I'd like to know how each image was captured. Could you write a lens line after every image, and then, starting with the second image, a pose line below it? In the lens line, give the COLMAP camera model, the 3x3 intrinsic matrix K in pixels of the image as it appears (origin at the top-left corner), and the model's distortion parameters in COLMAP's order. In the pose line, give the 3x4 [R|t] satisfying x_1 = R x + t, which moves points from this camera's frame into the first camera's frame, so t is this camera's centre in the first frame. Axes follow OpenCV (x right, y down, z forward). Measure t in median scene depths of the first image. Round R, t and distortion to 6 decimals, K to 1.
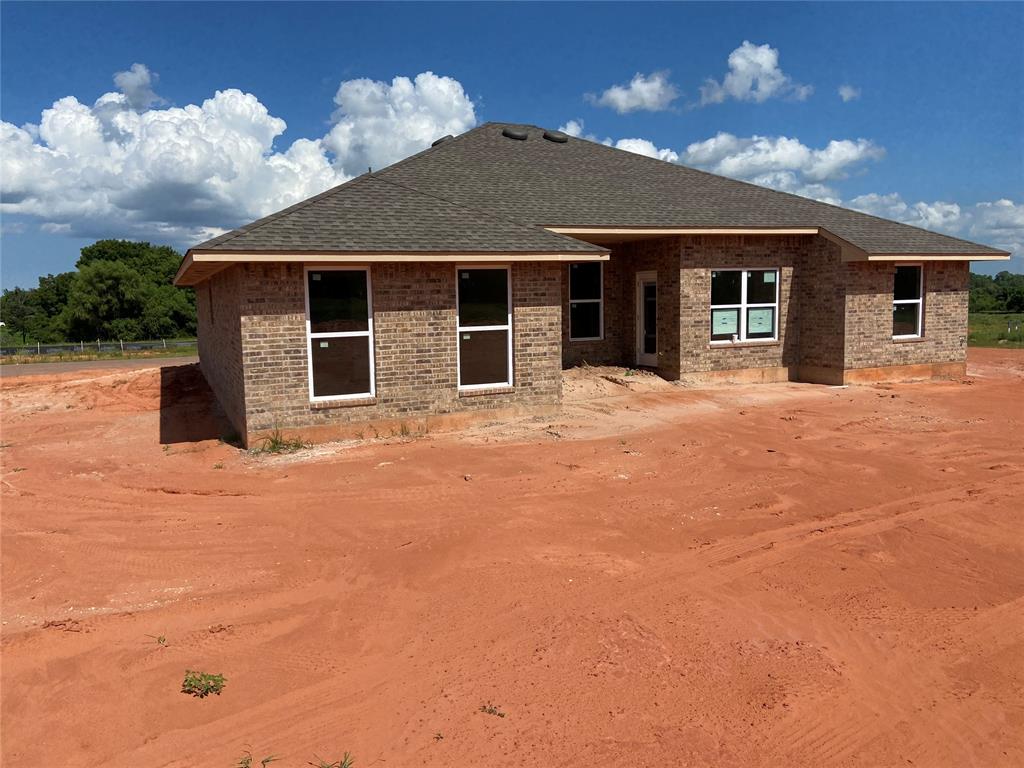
lens RADIAL K [[765.0, 0, 504.2], [0, 765.0, 373.3], [0, 0, 1]] dist [0.108657, -0.135969]
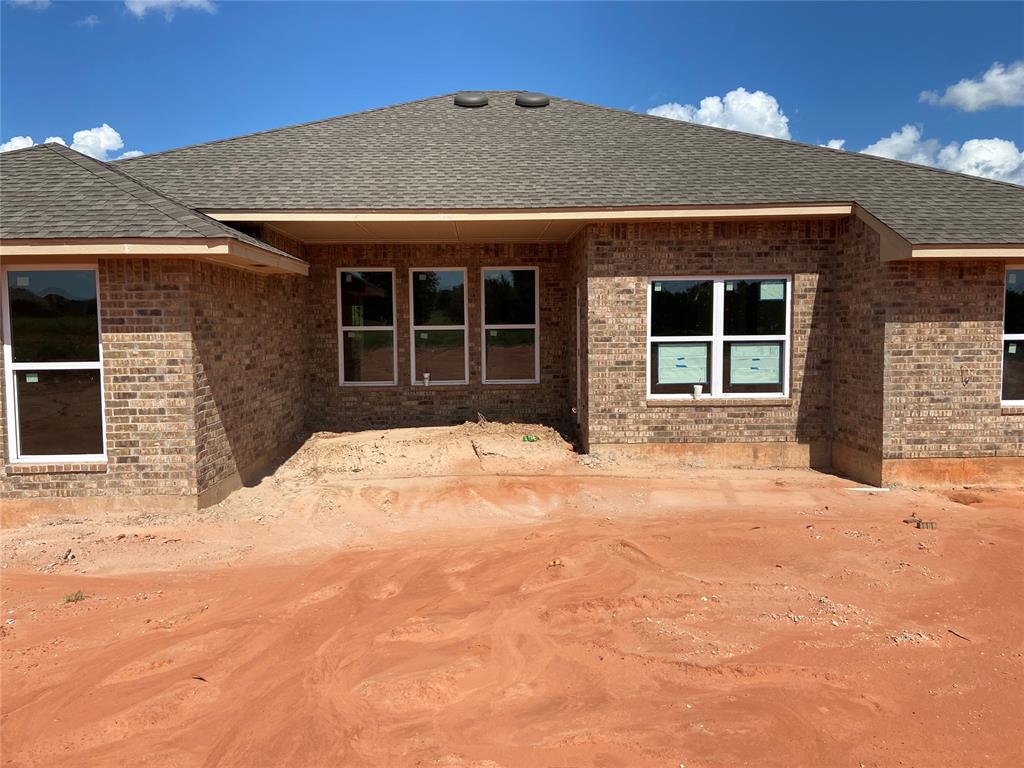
lens RADIAL K [[765.0, 0, 504.2], [0, 765.0, 373.3], [0, 0, 1]] dist [0.108657, -0.135969]
pose [[0.928696, 0.035728, -0.369118, 0.386184], [-0.047156, 0.998646, -0.021981, -0.039637], [0.367832, 0.037820, 0.929123, 0.386931]]
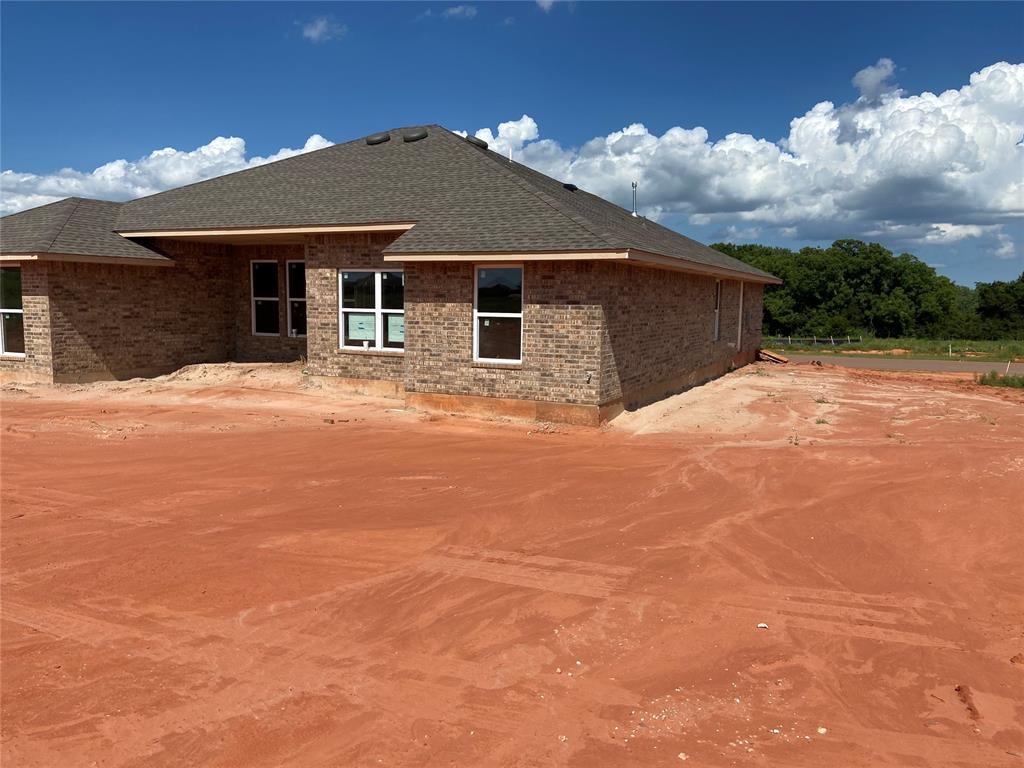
lens RADIAL K [[769.5, 0, 512.0], [0, 769.5, 384.0], [0, 0, 1]] dist [0.113027, -0.131237]
pose [[0.659377, 0.111906, -0.743438, 1.123039], [-0.102527, 0.993006, 0.058539, -0.072292], [0.744789, 0.037623, 0.666239, 0.523844]]
